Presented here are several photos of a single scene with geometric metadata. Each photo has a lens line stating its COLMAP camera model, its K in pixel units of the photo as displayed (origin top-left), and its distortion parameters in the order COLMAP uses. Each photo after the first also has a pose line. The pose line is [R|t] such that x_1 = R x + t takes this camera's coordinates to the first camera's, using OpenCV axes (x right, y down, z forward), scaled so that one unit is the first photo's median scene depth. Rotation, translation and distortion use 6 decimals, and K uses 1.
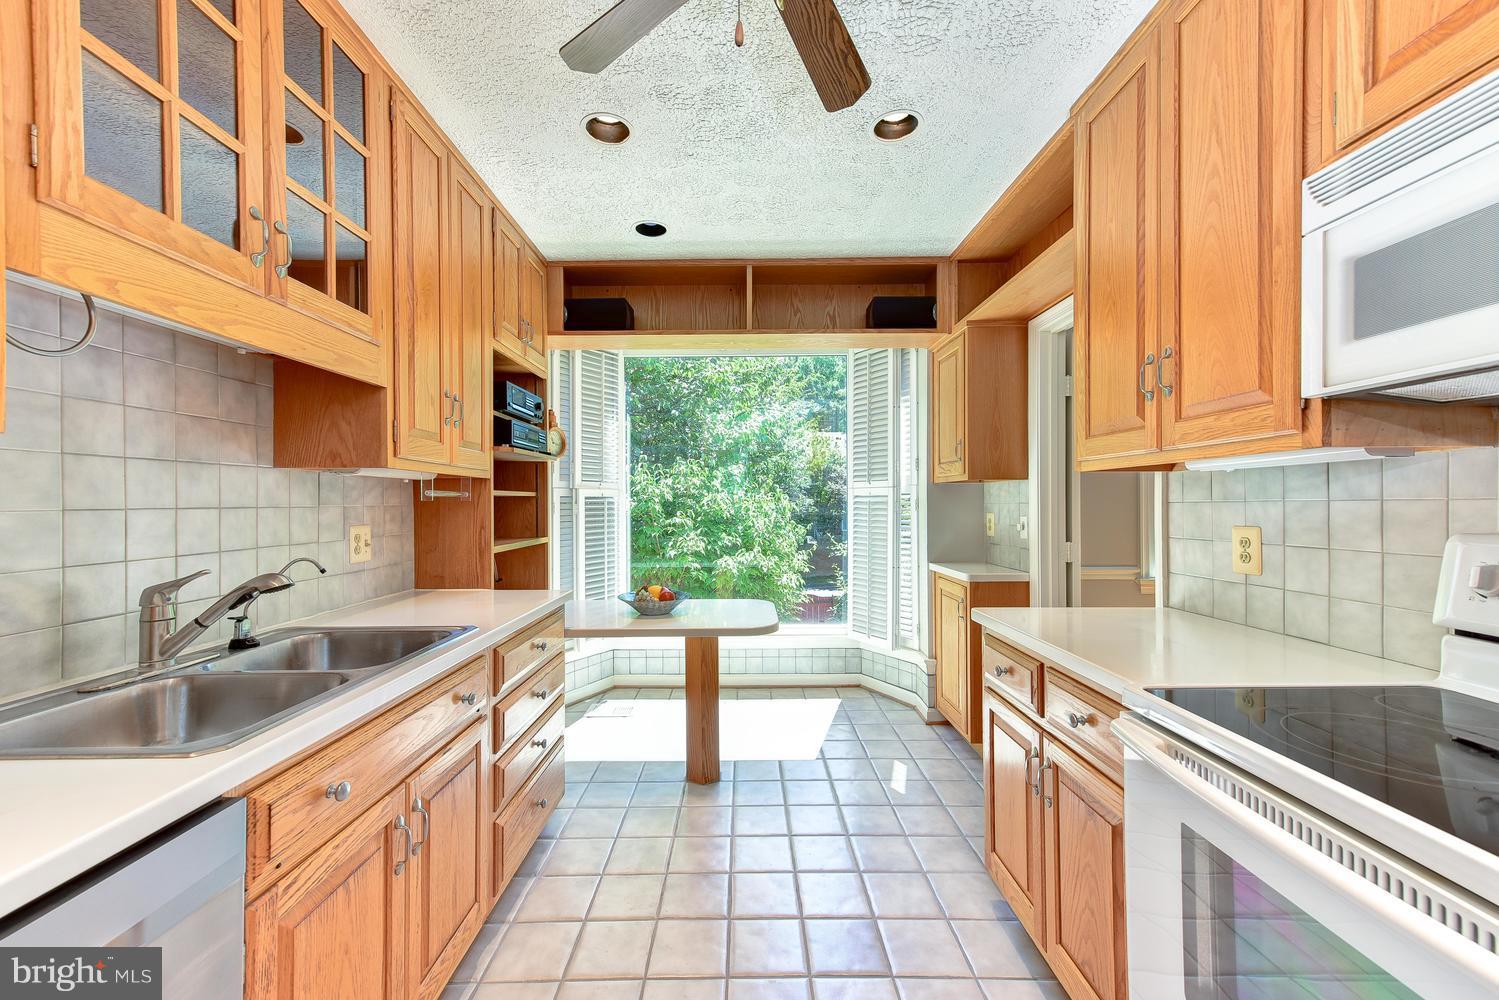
lens RADIAL K [[664.6, 0, 748.7], [0, 664.6, 505.6], [0, 0, 1]] dist [0.001904, -0.000147]
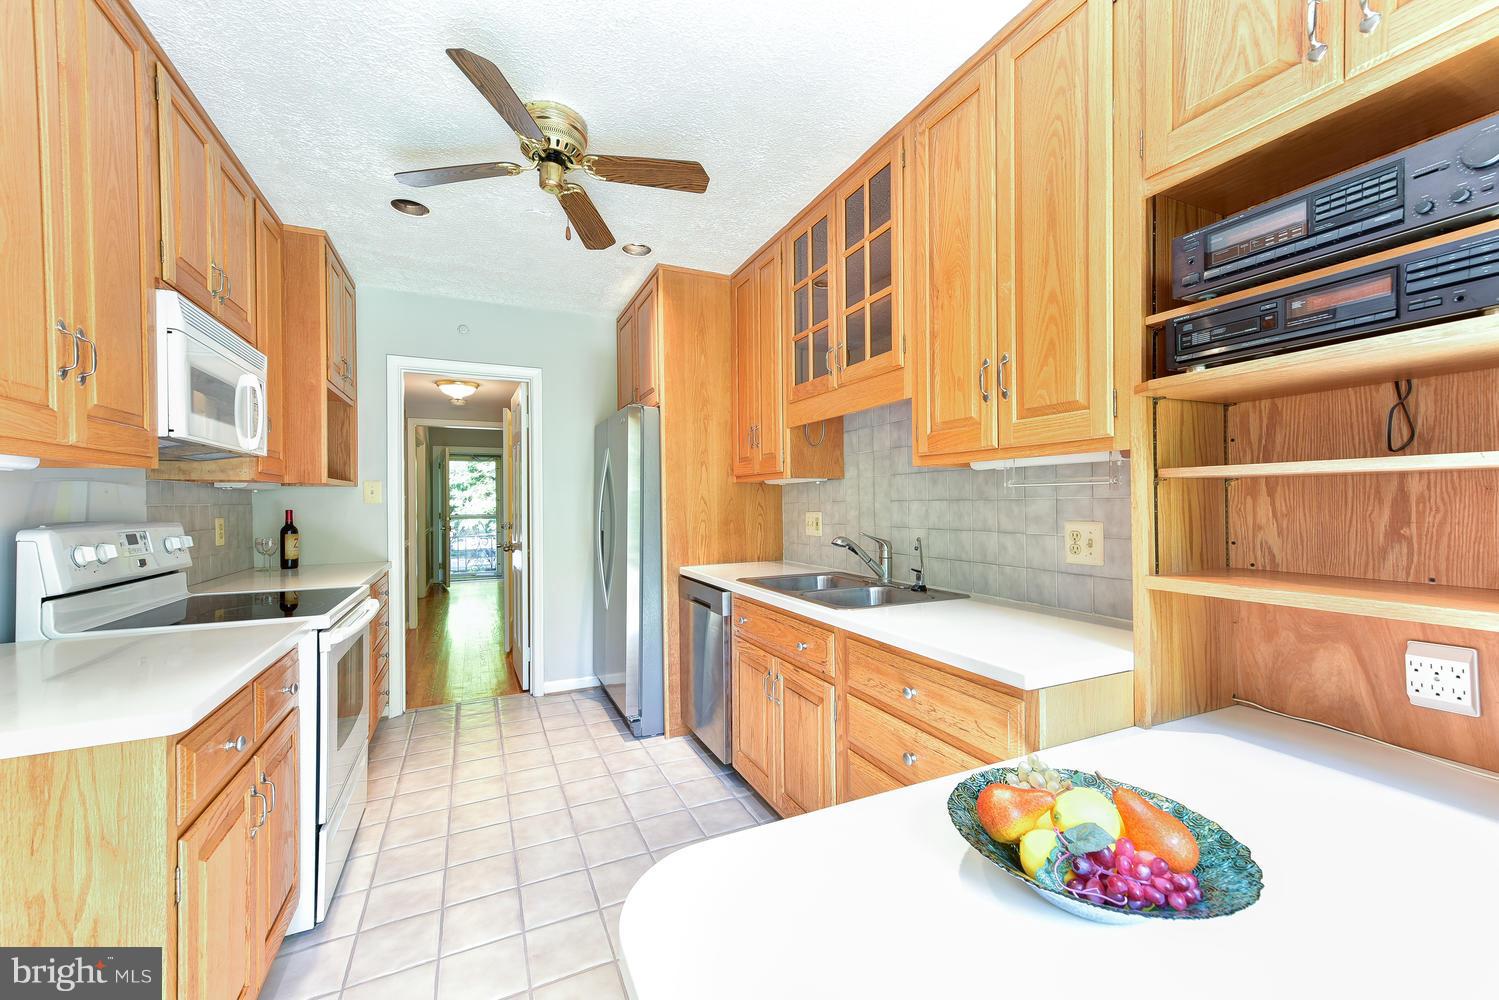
lens RADIAL K [[569.0, 0, 741.5], [0, 569.0, 502.7], [0, 0, 1]] dist [0.002418, -0.000031]
pose [[-0.910921, 0.013747, -0.412352, 0.122850], [0.011110, 0.999900, 0.008792, -0.005658], [0.412431, 0.003427, -0.910982, 1.590834]]
